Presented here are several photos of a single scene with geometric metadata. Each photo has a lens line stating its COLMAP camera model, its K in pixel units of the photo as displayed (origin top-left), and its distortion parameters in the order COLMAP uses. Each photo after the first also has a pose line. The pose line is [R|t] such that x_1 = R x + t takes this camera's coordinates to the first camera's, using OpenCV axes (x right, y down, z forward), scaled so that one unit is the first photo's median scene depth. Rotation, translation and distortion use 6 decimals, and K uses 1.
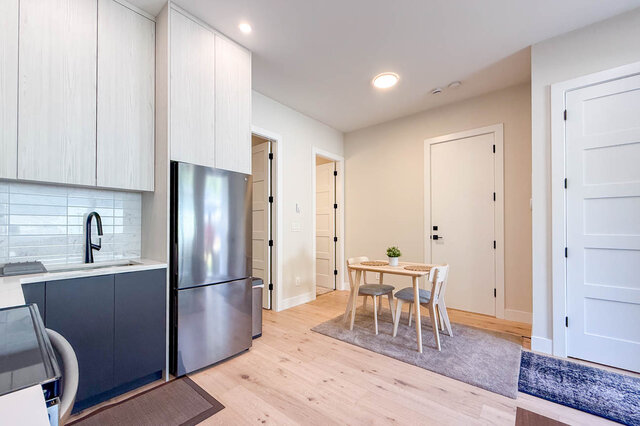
lens RADIAL K [[256.8, 0, 320.0], [0, 256.8, 213.0], [0, 0, 1]] dist [-0.000120, -0.000020]
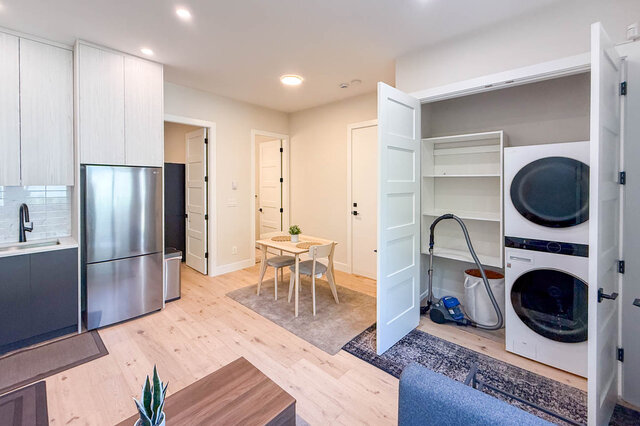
lens RADIAL K [[262.9, 0, 322.4], [0, 262.9, 174.0], [0, 0, 1]] dist [-0.000746, -0.000395]
pose [[0.999265, 0.005277, -0.037968, 0.510906], [-0.004500, 0.999779, 0.020519, -0.141175], [0.038068, -0.020333, 0.999068, -0.201776]]
